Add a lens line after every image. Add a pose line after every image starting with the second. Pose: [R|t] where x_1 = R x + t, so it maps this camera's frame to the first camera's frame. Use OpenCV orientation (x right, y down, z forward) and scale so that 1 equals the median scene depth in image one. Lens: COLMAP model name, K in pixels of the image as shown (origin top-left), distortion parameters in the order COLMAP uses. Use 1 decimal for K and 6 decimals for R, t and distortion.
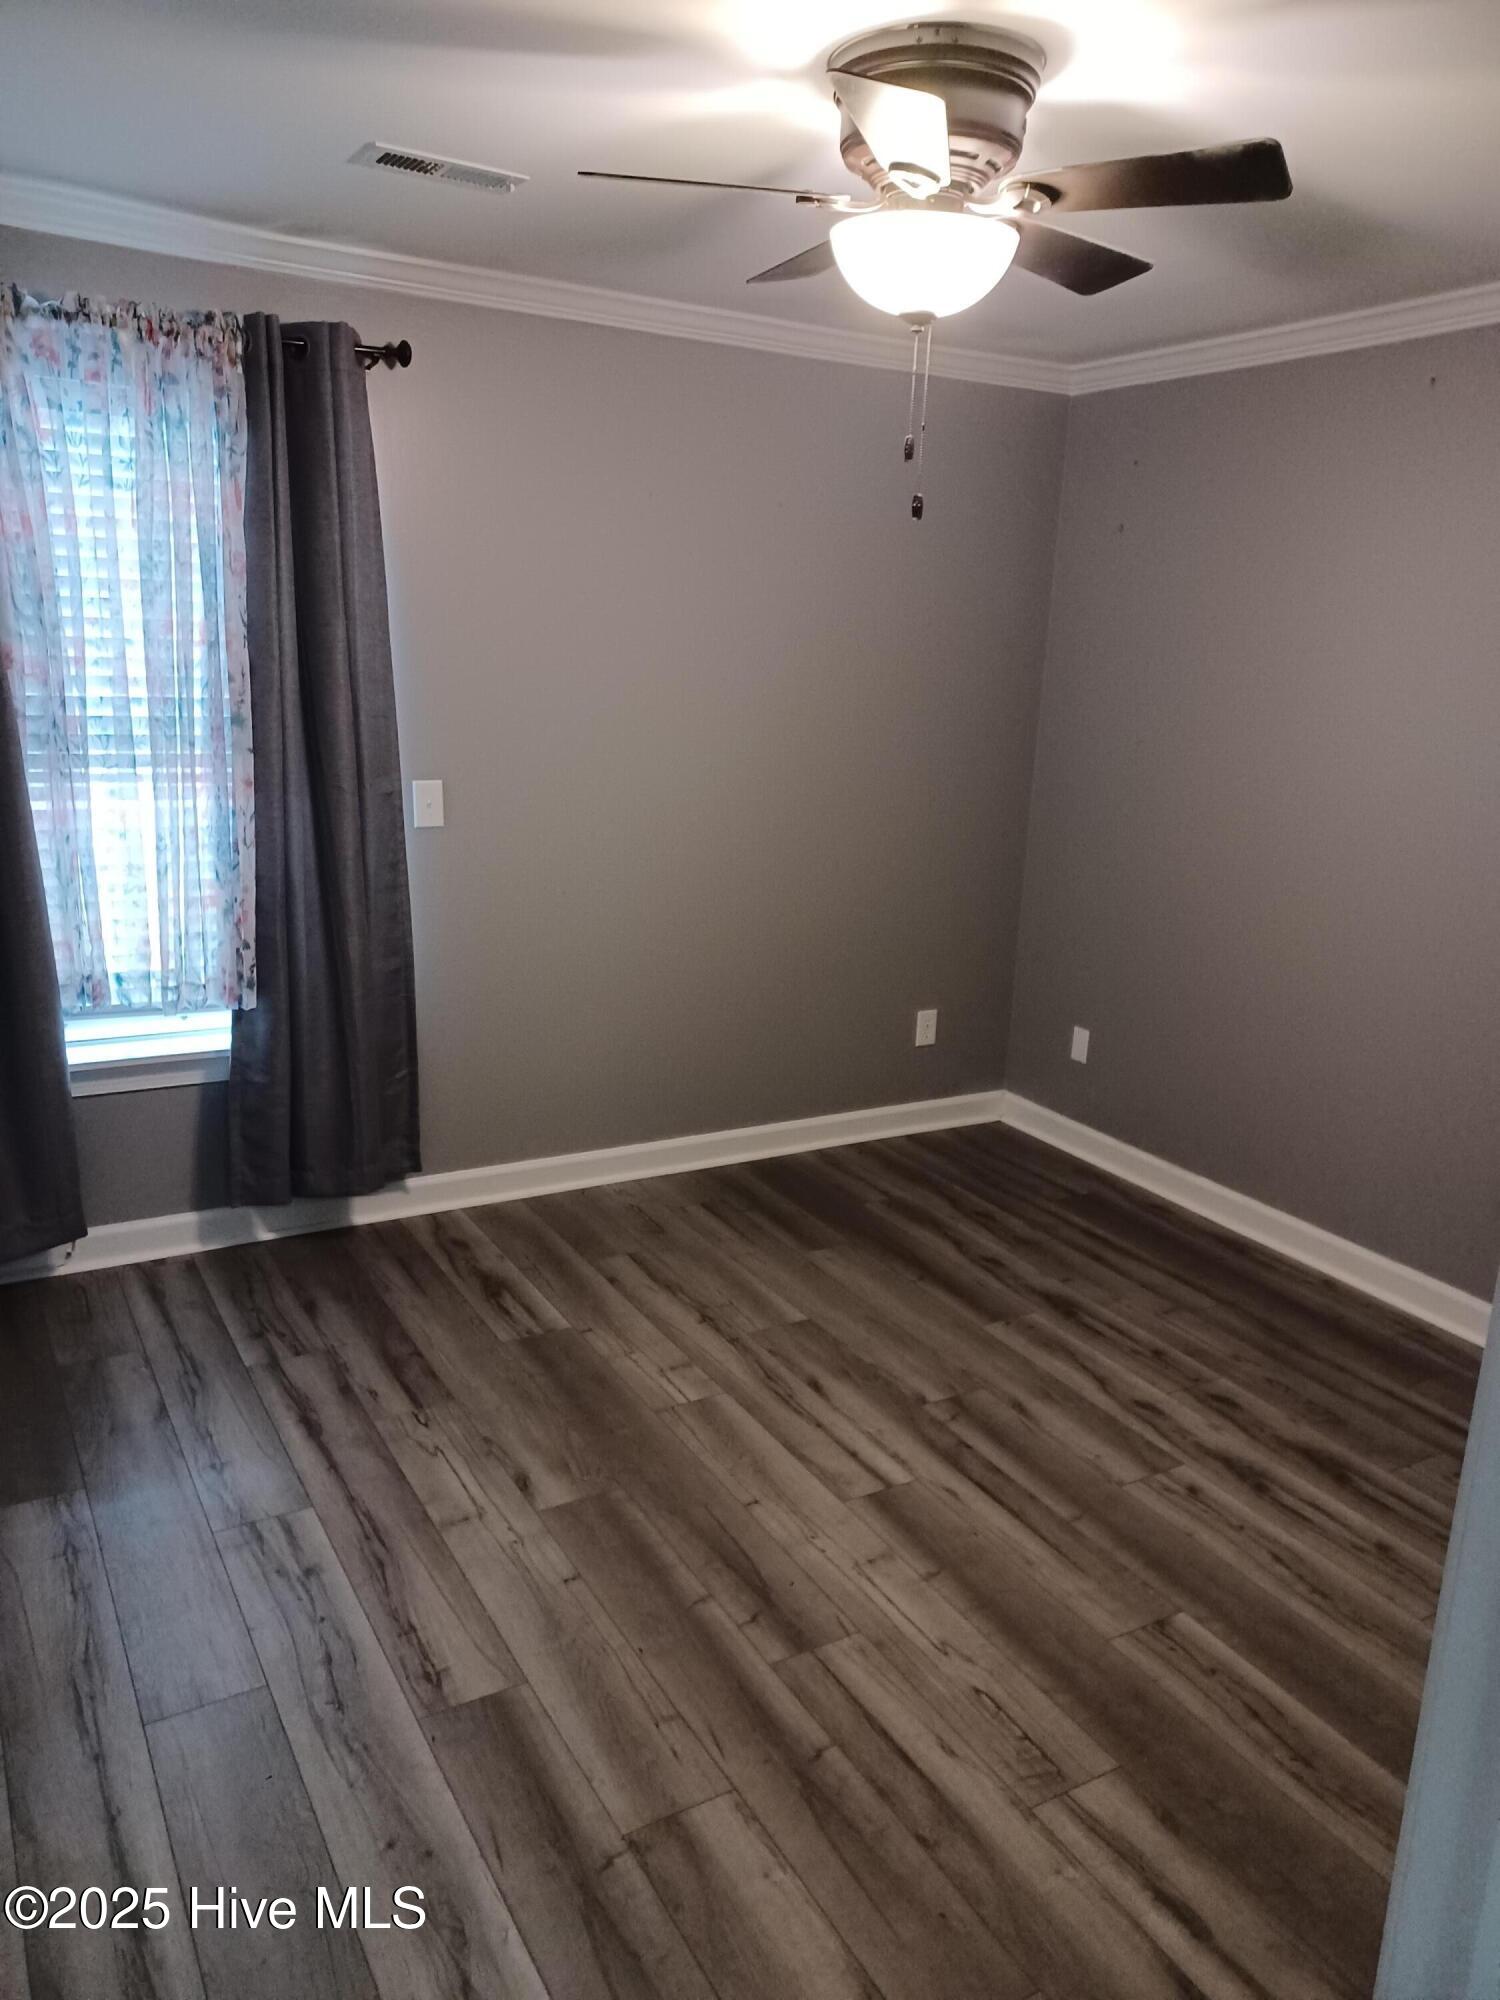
lens RADIAL K [[1446.6, 0, 750.0], [0, 1446.6, 1000.0], [0, 0, 1]] dist [-0.000967, -0.000966]
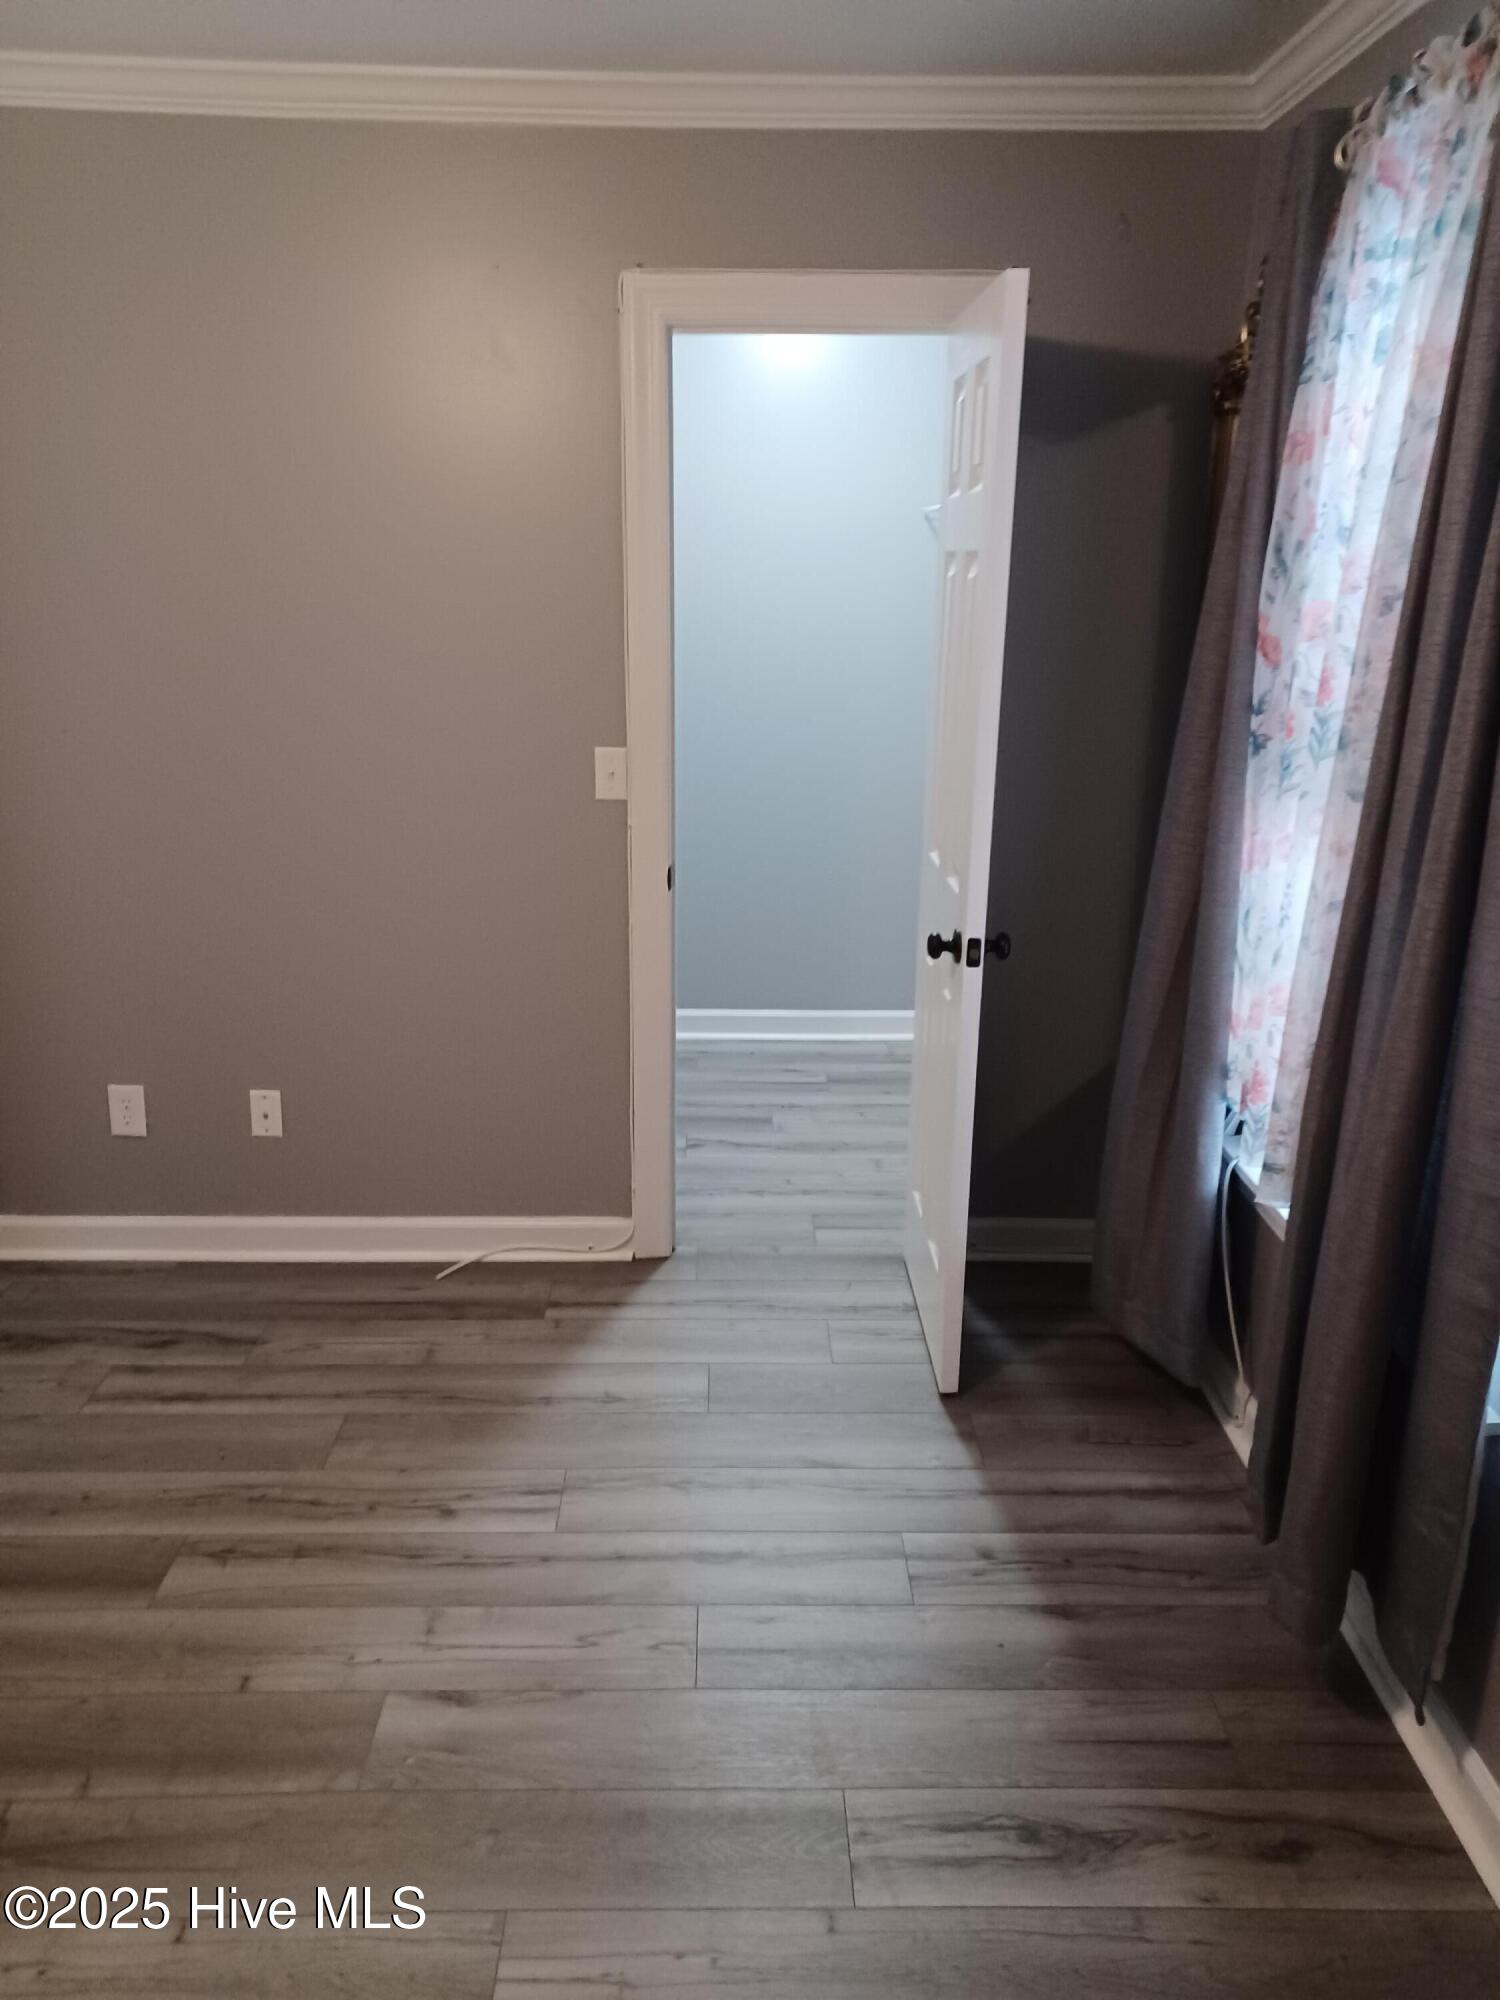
lens RADIAL K [[1412.2, 0, 750.0], [0, 1412.2, 1000.0], [0, 0, 1]] dist [0.042191, 0.001352]
pose [[-0.482590, 0.199610, -0.852797, 0.357695], [-0.246174, 0.903518, 0.350790, -0.317271], [0.840538, 0.379225, -0.386890, 1.388340]]
